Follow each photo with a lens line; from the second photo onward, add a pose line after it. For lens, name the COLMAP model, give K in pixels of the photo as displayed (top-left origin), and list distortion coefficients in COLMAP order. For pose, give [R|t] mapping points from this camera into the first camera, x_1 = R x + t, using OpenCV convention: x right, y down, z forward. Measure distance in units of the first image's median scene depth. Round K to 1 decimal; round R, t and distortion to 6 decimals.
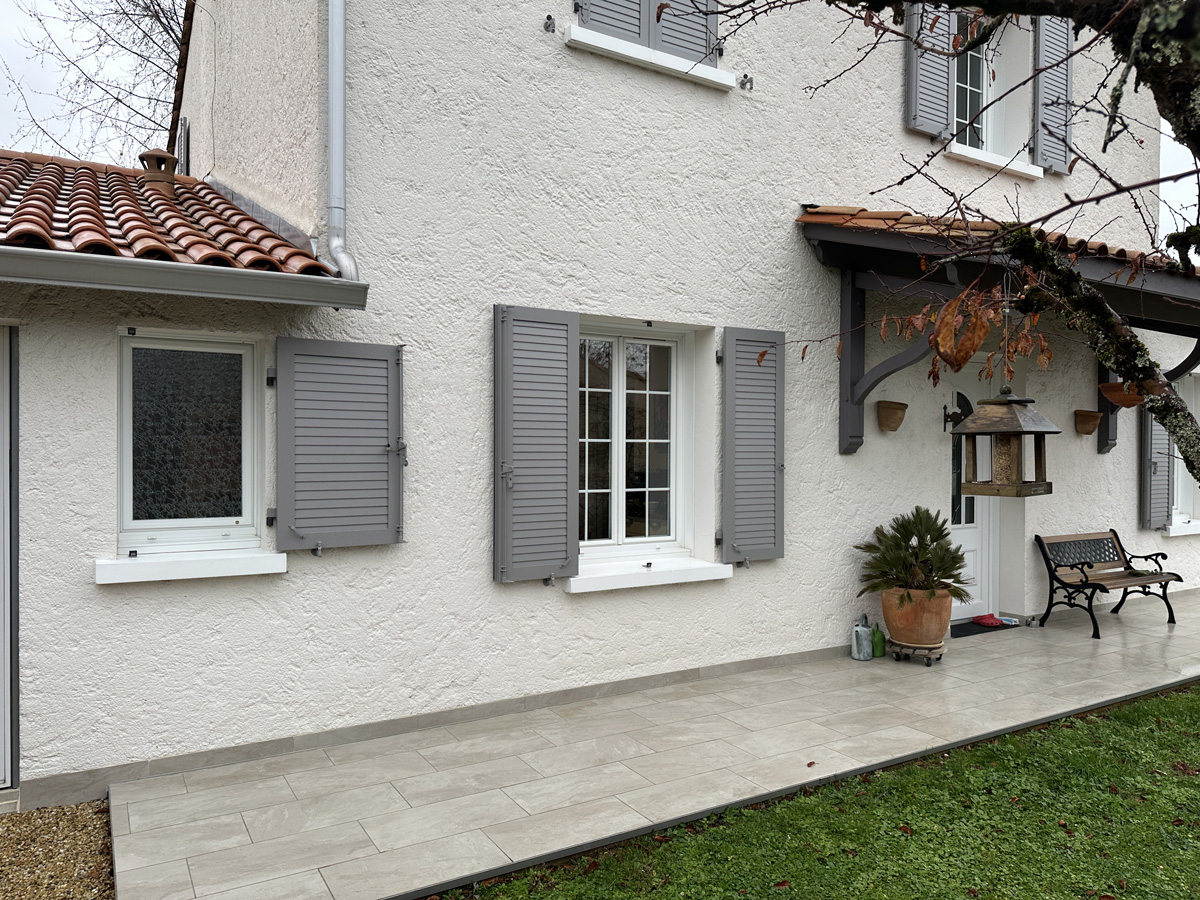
lens RADIAL K [[839.0, 0, 600.0], [0, 839.0, 450.0], [0, 0, 1]] dist [0.062452, -0.061775]
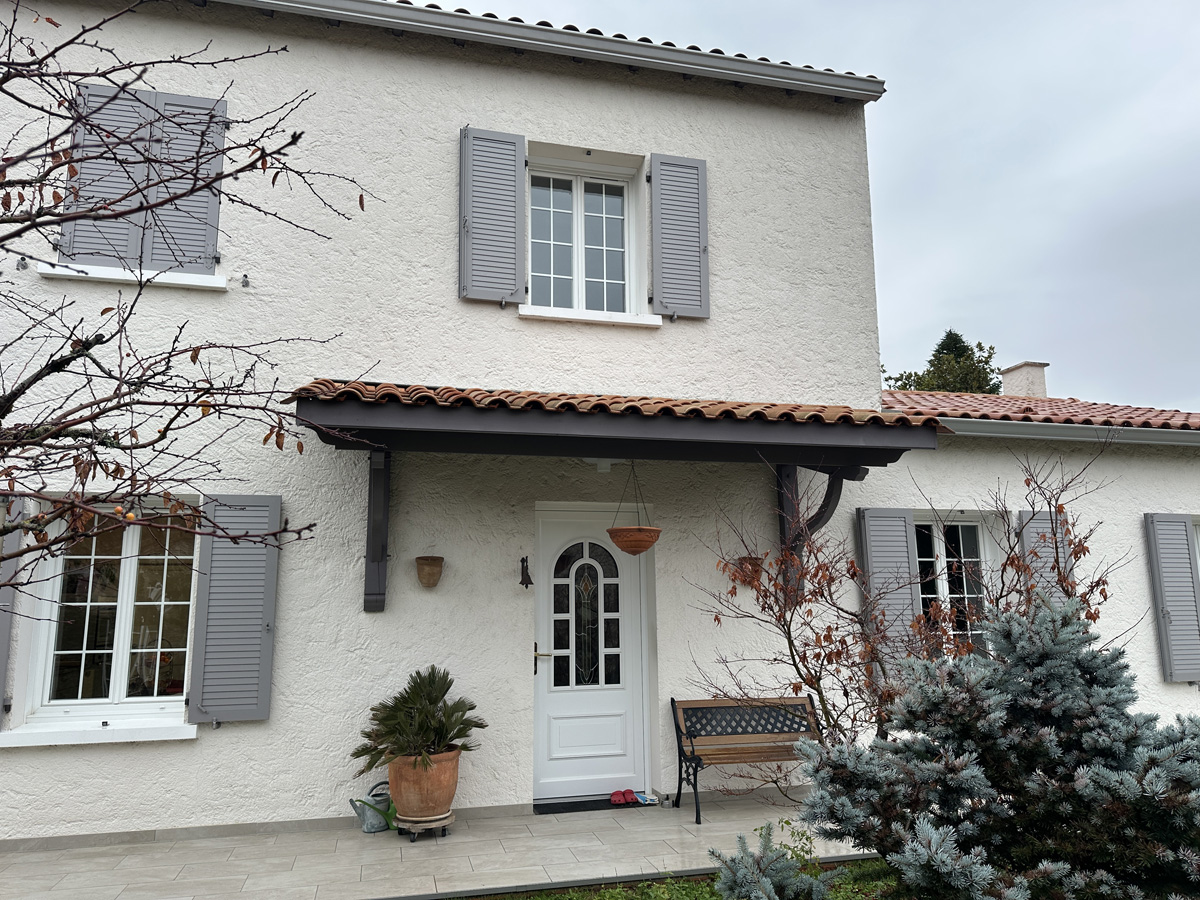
lens RADIAL K [[839.0, 0, 600.0], [0, 839.0, 450.0], [0, 0, 1]] dist [0.062452, -0.061775]
pose [[0.956732, -0.068501, -0.282792, 0.890551], [0.015217, 0.982342, -0.186474, 0.007236], [0.290572, 0.174102, 0.940881, 0.102382]]
